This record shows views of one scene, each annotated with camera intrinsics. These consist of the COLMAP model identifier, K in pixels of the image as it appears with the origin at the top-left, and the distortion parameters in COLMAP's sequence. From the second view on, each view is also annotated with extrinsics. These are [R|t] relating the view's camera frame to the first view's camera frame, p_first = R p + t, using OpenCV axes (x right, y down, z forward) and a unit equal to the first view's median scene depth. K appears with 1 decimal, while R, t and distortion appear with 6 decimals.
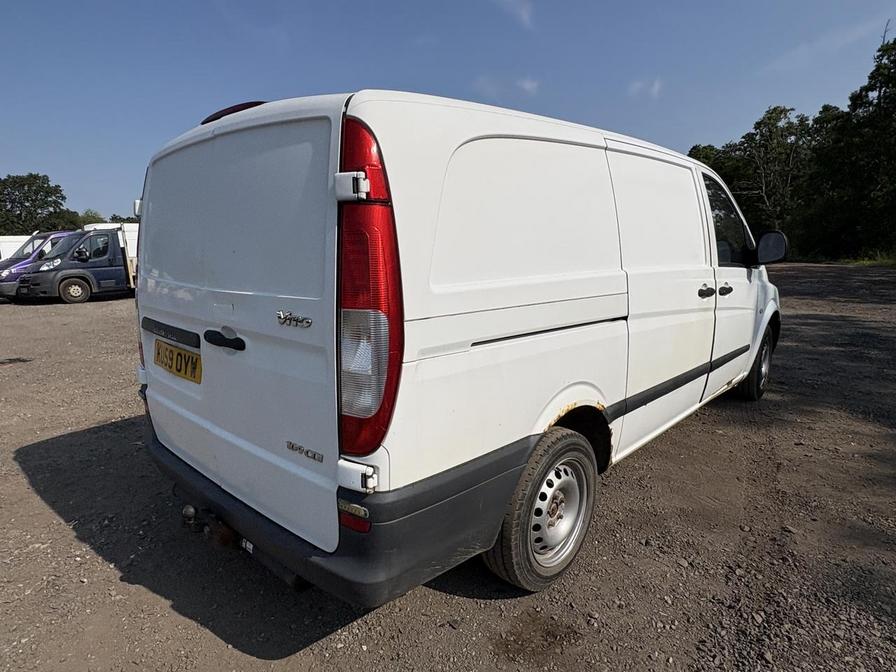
lens RADIAL K [[538.2, 0, 449.6], [0, 538.2, 338.1], [0, 0, 1]] dist [-0.005695, -0.000628]
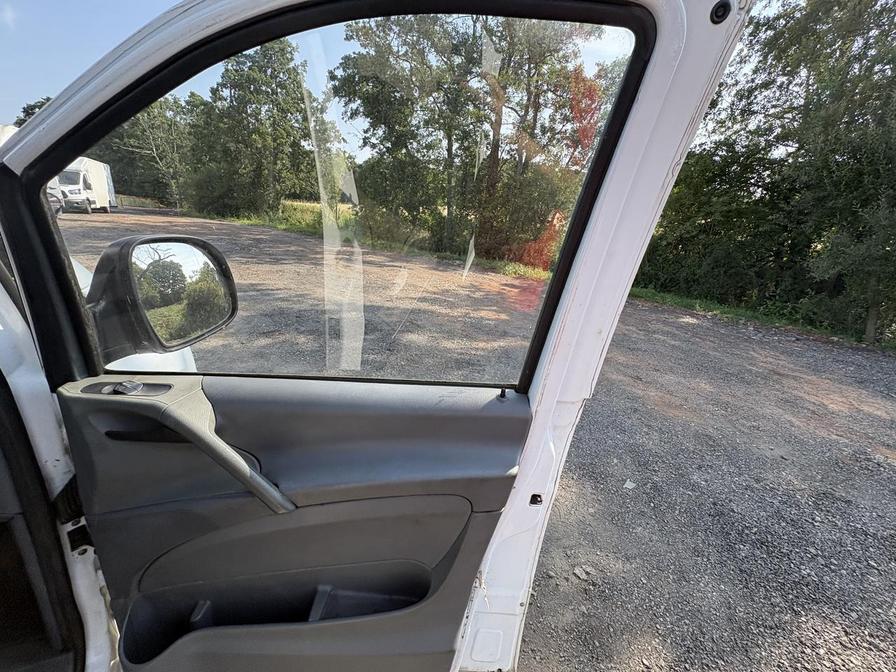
lens RADIAL K [[357.7, 0, 446.6], [0, 357.7, 336.9], [0, 0, 1]] dist [-0.002885, 0.000413]
pose [[0.400067, -0.234720, 0.885919, 0.120524], [0.062338, 0.971378, 0.229211, -0.043559], [-0.914364, -0.036473, 0.403248, 0.185233]]
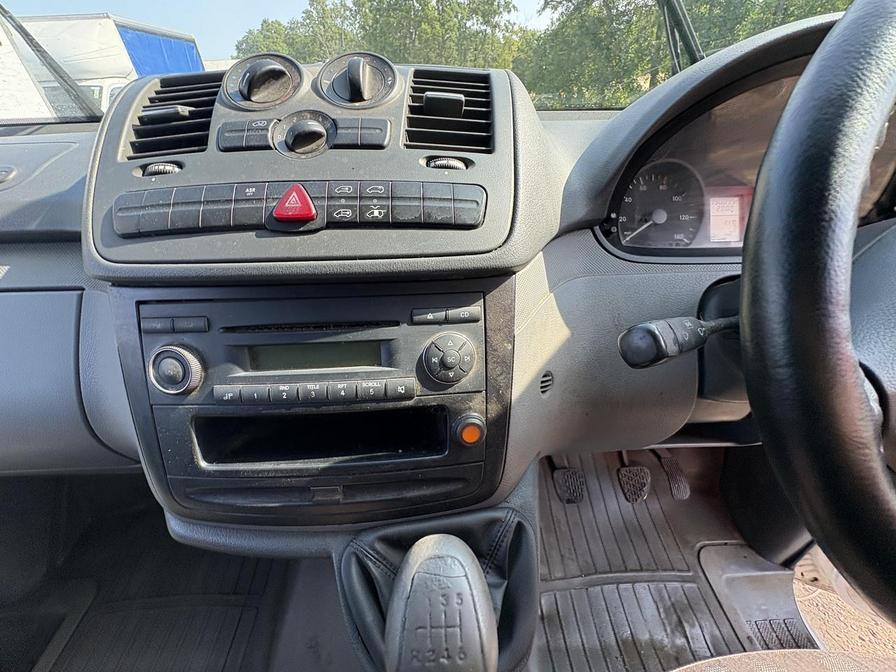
lens RADIAL K [[357.7, 0, 446.0], [0, 357.7, 342.2], [0, 0, 1]] dist [-0.002885, 0.000413]
pose [[0.711124, -0.394833, 0.581730, 0.087100], [0.146886, 0.892594, 0.426264, -0.045399], [-0.687551, -0.217679, 0.692740, 0.257030]]
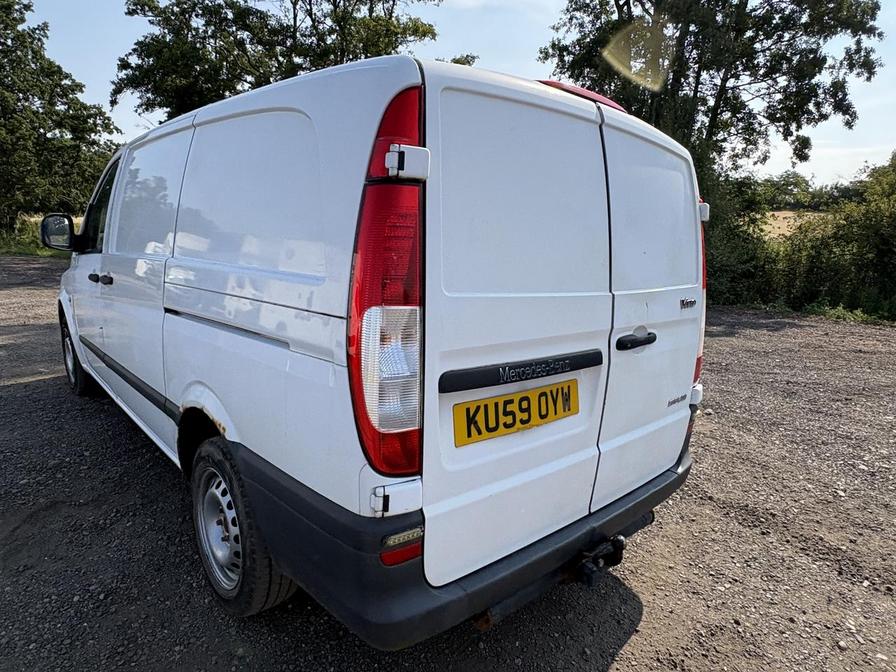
lens RADIAL K [[538.2, 0, 444.1], [0, 538.2, 339.6], [0, 0, 1]] dist [-0.005695, -0.000628]
pose [[0.093089, -0.167337, 0.981495, -0.161171], [0.140056, 0.978175, 0.153487, -0.022752], [-0.985758, 0.123176, 0.114494, 0.138320]]
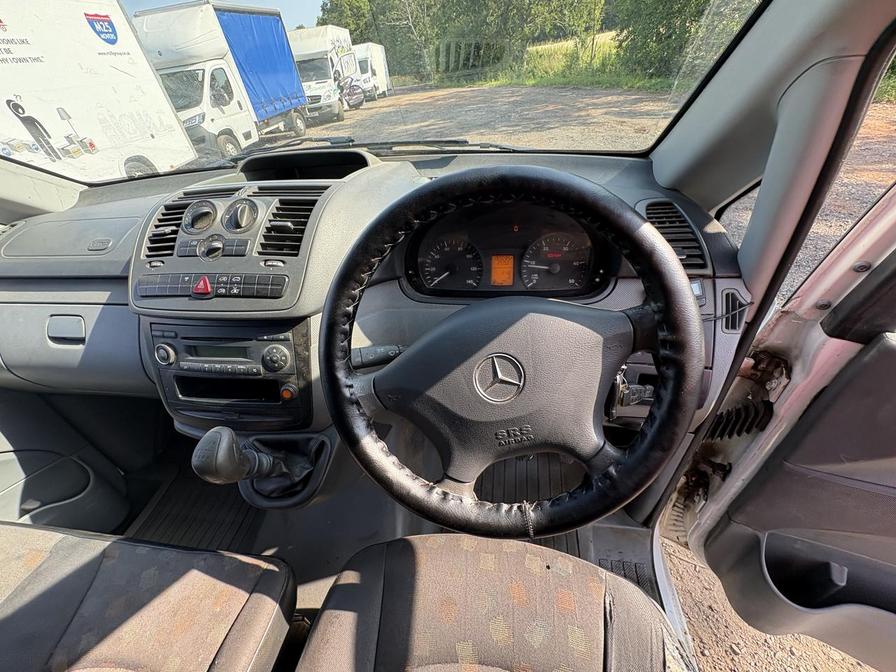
lens RADIAL K [[357.7, 0, 449.8], [0, 357.7, 339.5], [0, 0, 1]] dist [-0.002885, 0.000413]
pose [[0.823473, -0.398004, 0.404332, 0.096278], [0.182563, 0.860642, 0.475359, -0.051899], [-0.537180, -0.317629, 0.781377, 0.234801]]
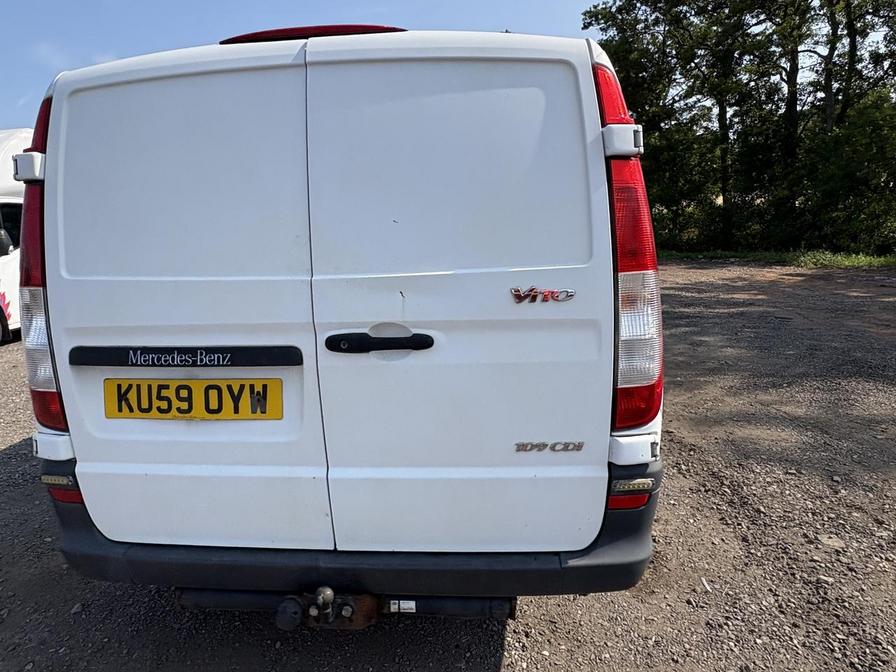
lens RADIAL K [[538.2, 0, 449.8], [0, 538.2, 330.6], [0, 0, 1]] dist [-0.005695, -0.000628]
pose [[0.789315, -0.137451, 0.598405, -0.087481], [0.142316, 0.989034, 0.039457, -0.003047], [-0.597267, 0.054019, 0.800221, 0.038610]]
